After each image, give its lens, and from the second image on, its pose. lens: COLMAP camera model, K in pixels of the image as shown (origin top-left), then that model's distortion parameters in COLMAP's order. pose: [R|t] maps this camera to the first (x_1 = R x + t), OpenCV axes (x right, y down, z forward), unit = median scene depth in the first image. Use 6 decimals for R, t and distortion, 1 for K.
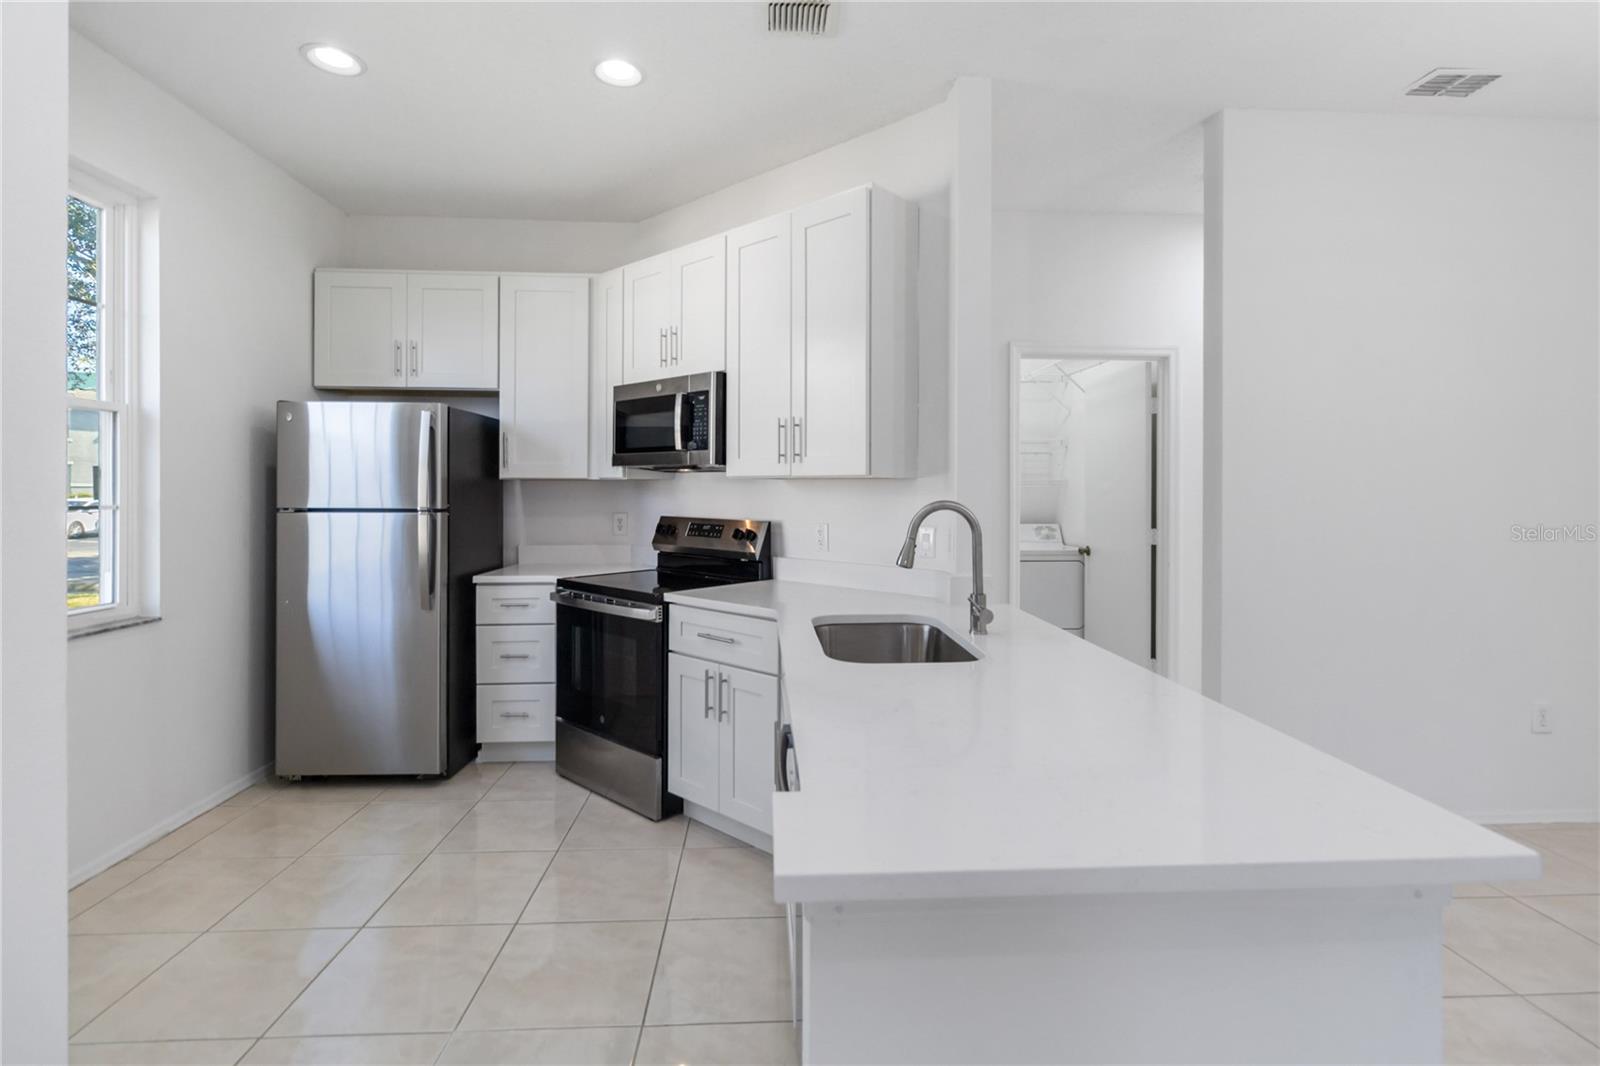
lens RADIAL K [[745.8, 0, 801.8], [0, 745.8, 491.3], [0, 0, 1]] dist [0.000893, 0.000577]
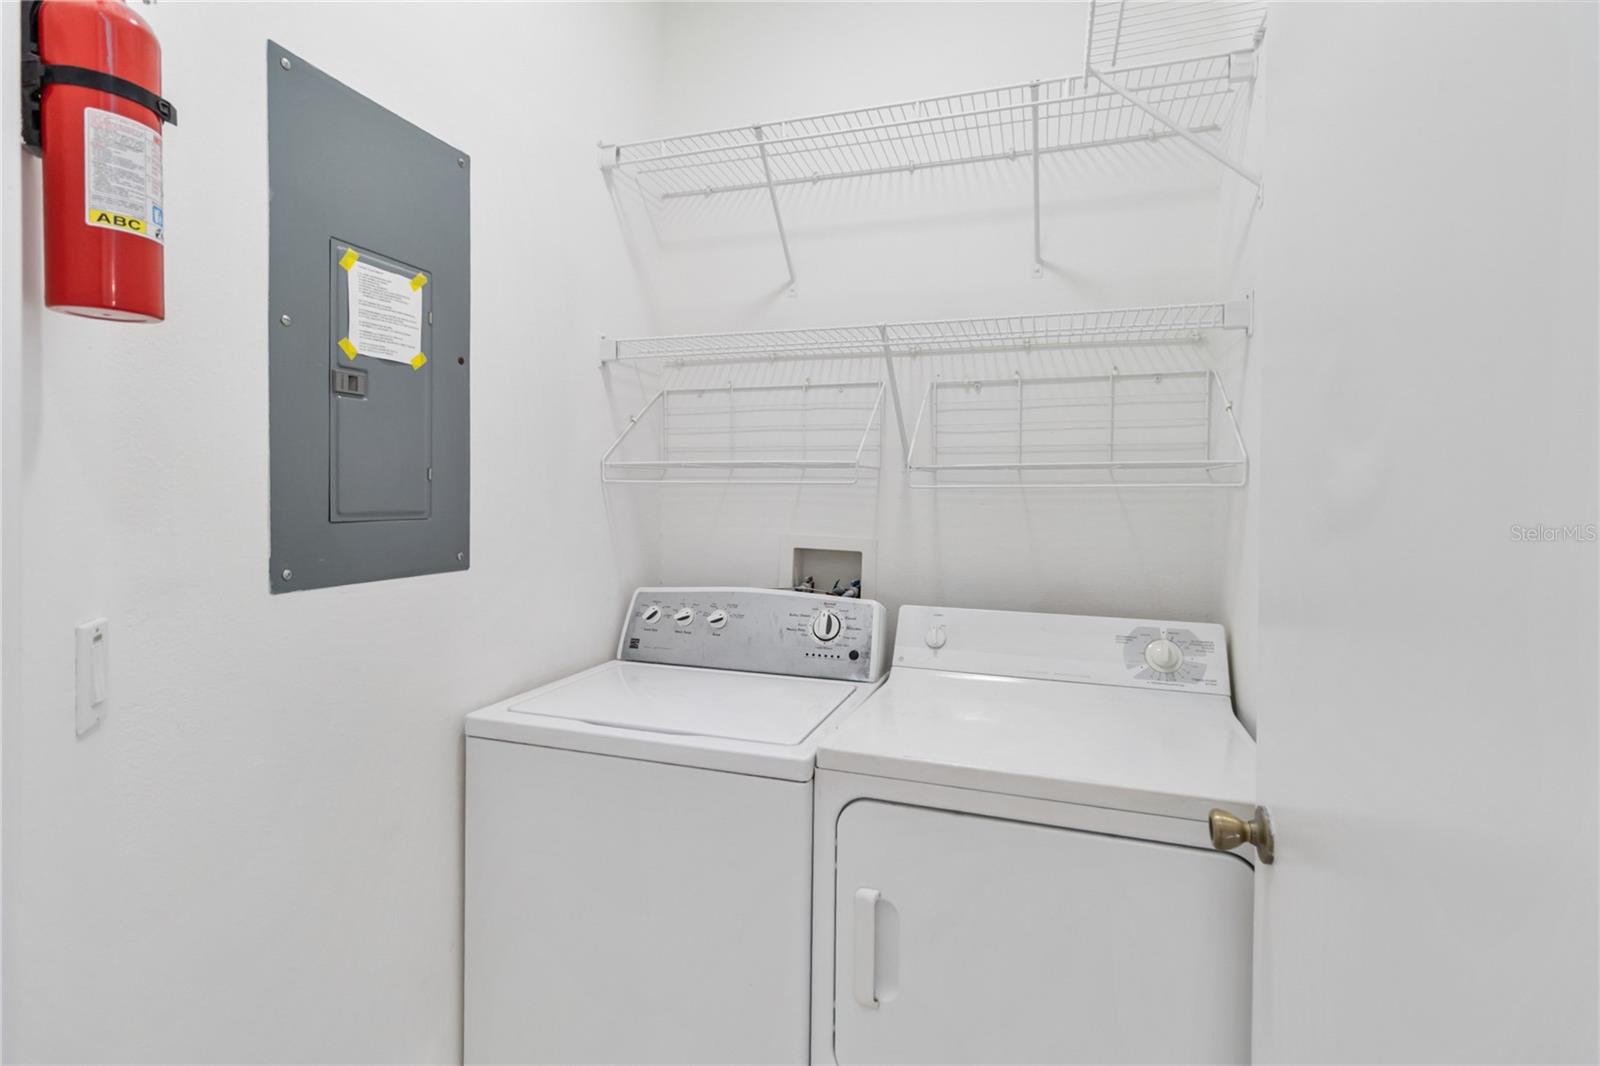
lens RADIAL K [[754.8, 0, 802.1], [0, 754.8, 514.7], [0, 0, 1]] dist [0.000591, 0.000151]
pose [[0.929205, 0.013472, -0.369318, 0.506237], [-0.010217, 0.999890, 0.010768, 0.003913], [0.369423, -0.006232, 0.929241, 1.149683]]
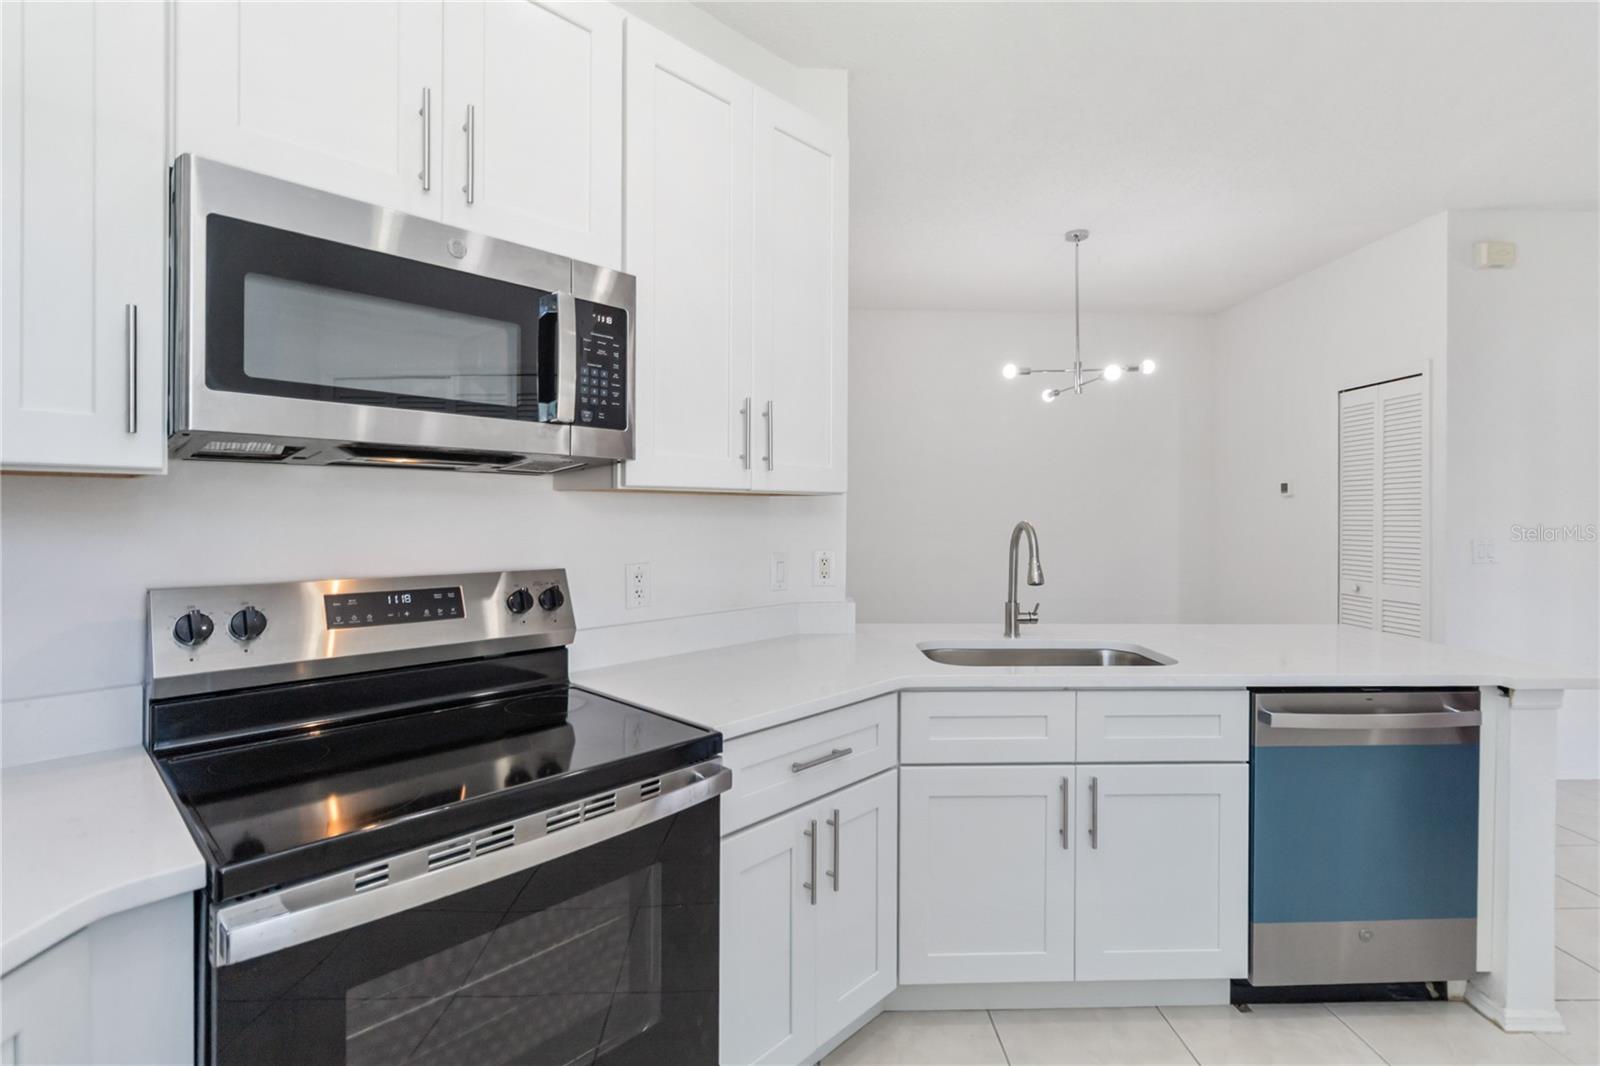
lens RADIAL K [[754.8, 0, 802.1], [0, 754.8, 514.7], [0, 0, 1]] dist [0.000591, 0.000151]
pose [[0.037868, -0.008491, 0.999247, -0.589446], [-0.000248, 0.999964, 0.008506, -0.003550], [-0.999283, -0.000570, 0.037865, 0.816346]]
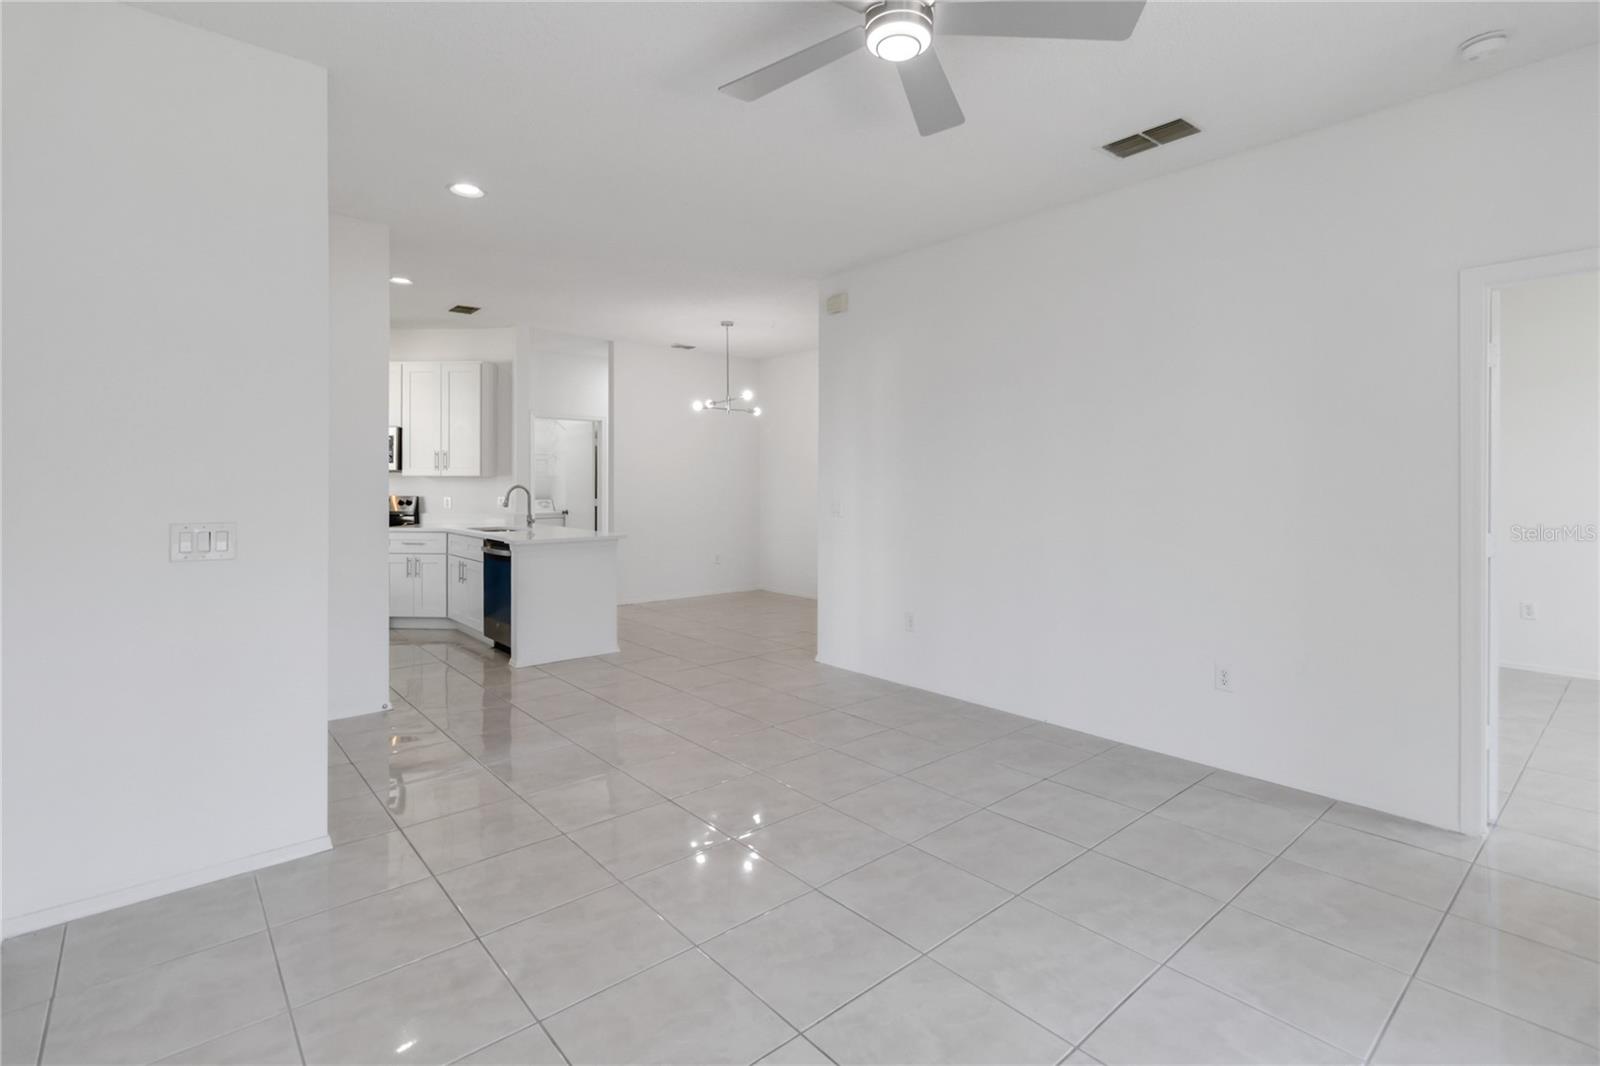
lens RADIAL K [[758.4, 0, 796.9], [0, 758.4, 476.4], [0, 0, 1]] dist [0.001244, 0.000209]
pose [[0.793801, 0.001240, 0.608177, -0.506537], [0.002175, 0.999986, -0.004878, -0.003345], [-0.608174, 0.005195, 0.793787, -1.380947]]
